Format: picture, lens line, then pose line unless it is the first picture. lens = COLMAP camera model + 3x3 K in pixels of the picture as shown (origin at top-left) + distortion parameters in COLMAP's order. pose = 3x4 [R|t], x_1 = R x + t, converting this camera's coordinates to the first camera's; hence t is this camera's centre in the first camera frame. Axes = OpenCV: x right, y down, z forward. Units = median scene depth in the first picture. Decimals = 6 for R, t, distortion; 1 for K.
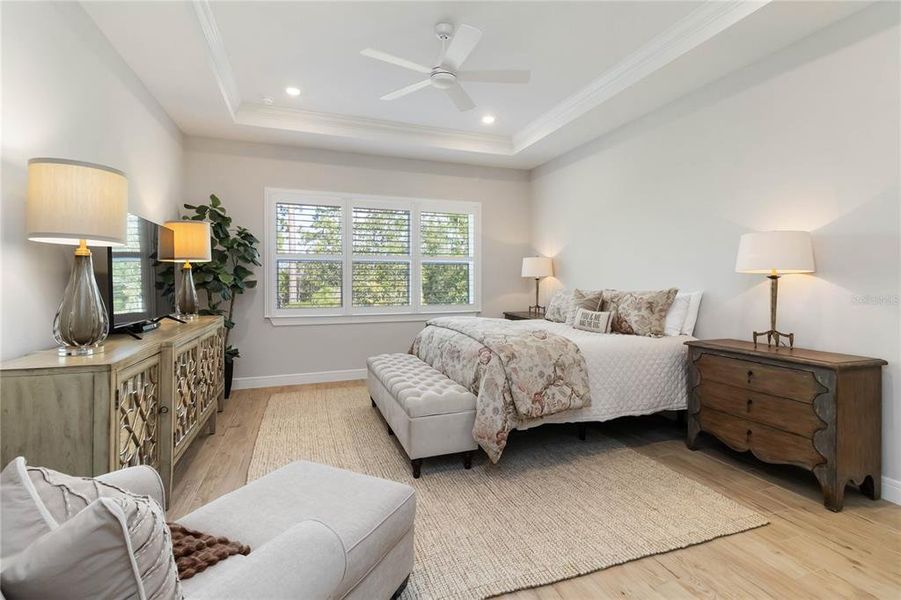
lens RADIAL K [[414.3, 0, 450.5], [0, 414.3, 272.5], [0, 0, 1]] dist [0.003556, 0.000386]
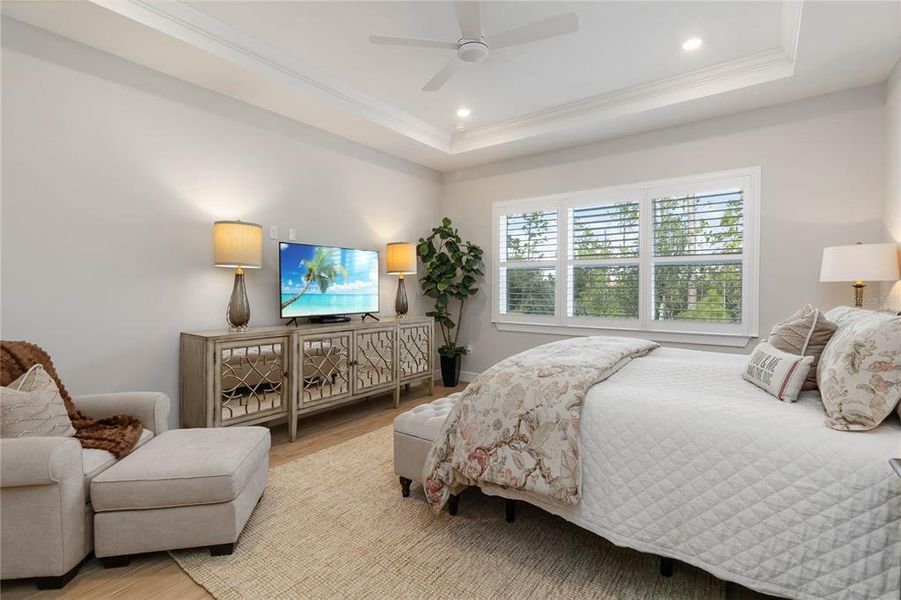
lens RADIAL K [[421.5, 0, 451.6], [0, 421.5, 280.4], [0, 0, 1]] dist [0.000831, 0.000409]
pose [[0.553679, -0.014433, -0.832605, 0.715724], [0.017618, 0.999829, -0.005615, 0.005187], [0.832544, -0.011560, 0.553839, 0.505674]]
